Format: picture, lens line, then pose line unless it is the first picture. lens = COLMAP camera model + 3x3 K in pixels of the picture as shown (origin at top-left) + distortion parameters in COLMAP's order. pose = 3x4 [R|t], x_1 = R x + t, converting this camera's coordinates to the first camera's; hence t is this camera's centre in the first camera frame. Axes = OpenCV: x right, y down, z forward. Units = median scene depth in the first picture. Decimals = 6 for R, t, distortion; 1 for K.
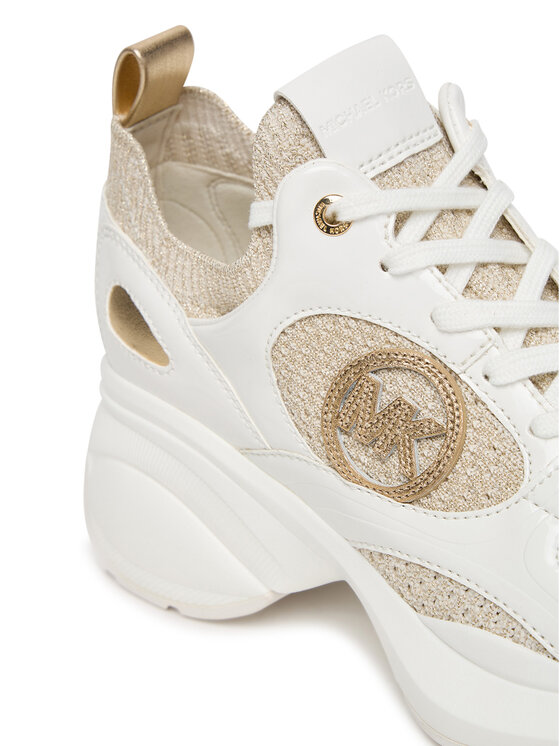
lens RADIAL K [[1680.3, 0, 279.9], [0, 1680.3, 372.9], [0, 0, 1]] dist [-0.115407, 0.000000]
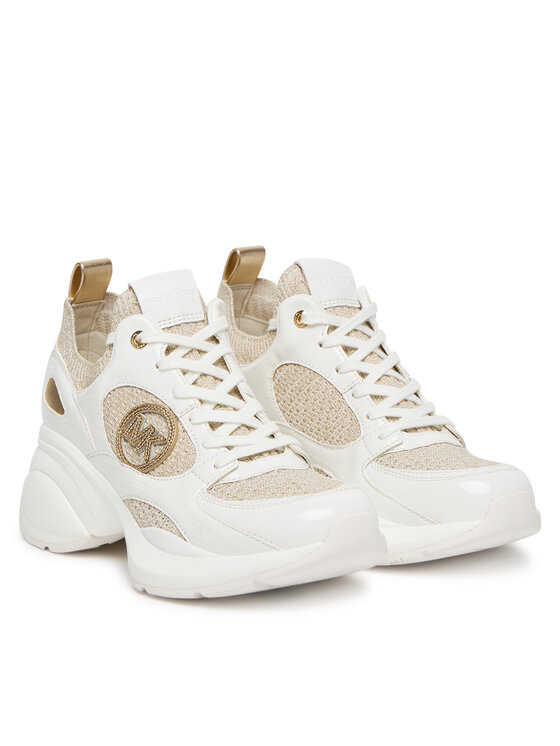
lens RADIAL K [[2193.0, 0, 279.9], [0, 2193.0, 372.9], [0, 0, 1]] dist [-0.802703, 0.000000]
pose [[0.975011, 0.158215, -0.155952, 0.643355], [-0.193968, 0.948511, -0.250407, 0.605520], [0.108304, 0.274400, 0.955497, -1.624510]]
